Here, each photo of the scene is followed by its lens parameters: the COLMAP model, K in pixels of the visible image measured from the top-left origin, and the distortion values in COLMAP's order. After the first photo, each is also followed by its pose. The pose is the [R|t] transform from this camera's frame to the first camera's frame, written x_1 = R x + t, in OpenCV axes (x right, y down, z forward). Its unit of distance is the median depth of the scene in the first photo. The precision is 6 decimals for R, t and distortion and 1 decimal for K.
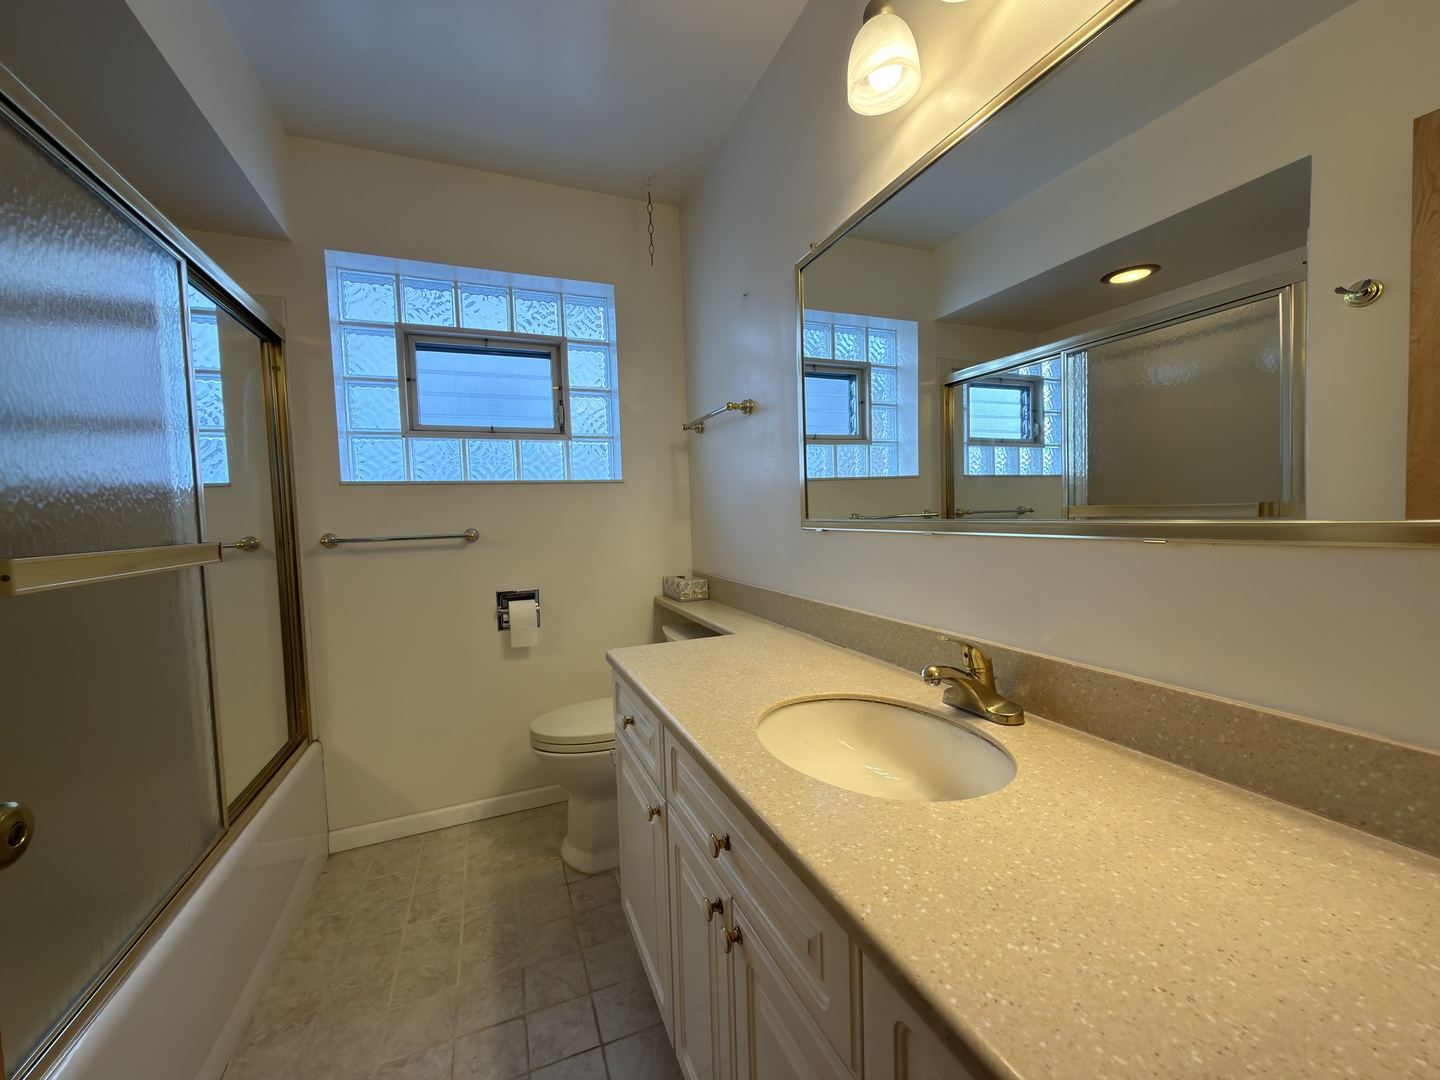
lens RADIAL K [[574.2, 0, 719.2], [0, 574.2, 542.6], [0, 0, 1]] dist [-0.000411, 0.001335]
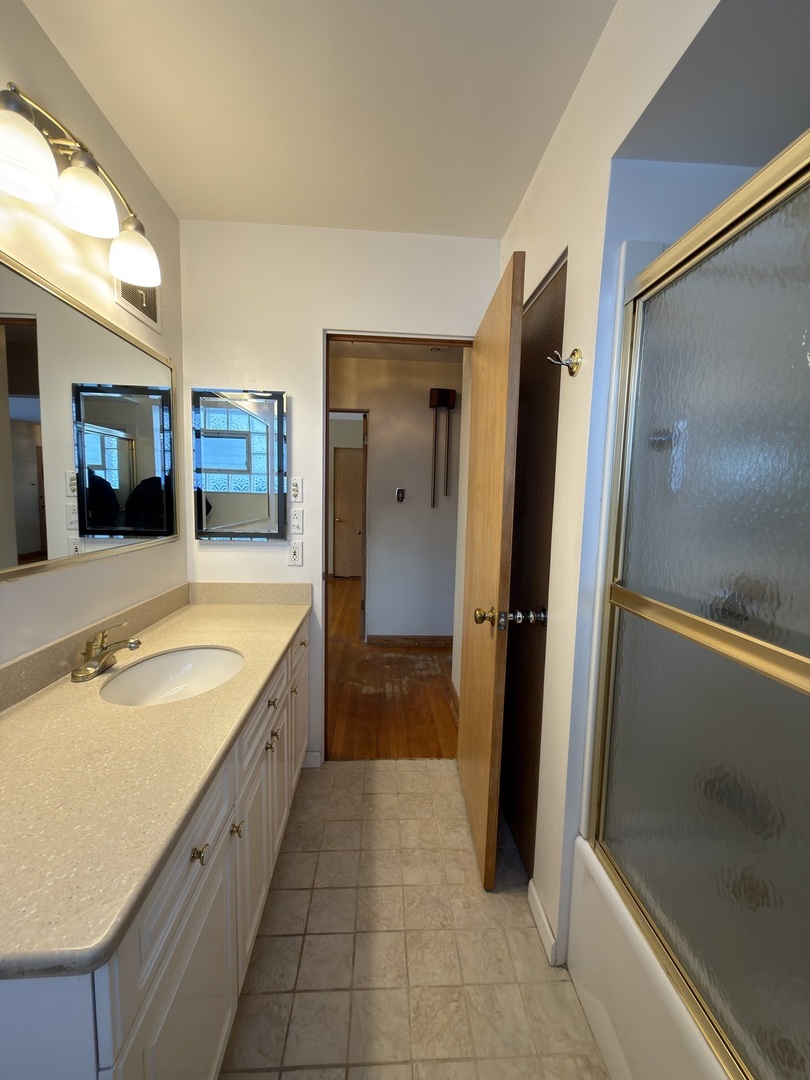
lens RADIAL K [[430.7, 0, 405.4], [0, 430.7, 541.5], [0, 0, 1]] dist [-0.000411, 0.001335]
pose [[0.942448, 0.075239, -0.325776, 1.200795], [-0.056439, 0.996169, 0.066794, -0.072776], [0.329554, -0.044563, 0.943085, -0.615617]]
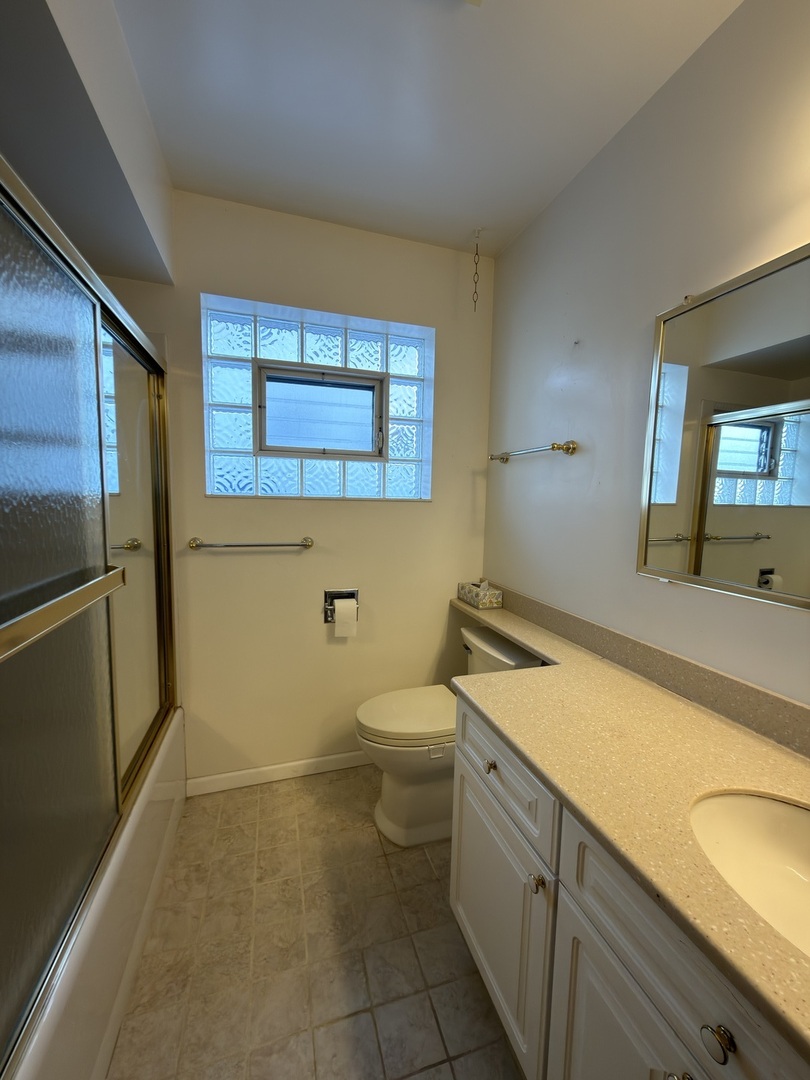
lens RADIAL K [[430.7, 0, 407.5], [0, 430.7, 541.3], [0, 0, 1]] dist [-0.000411, 0.001335]
pose [[0.995185, 0.062129, -0.075807, -0.177804], [-0.058465, 0.997055, 0.049635, -0.080196], [0.078668, -0.044964, 0.995886, 0.148561]]
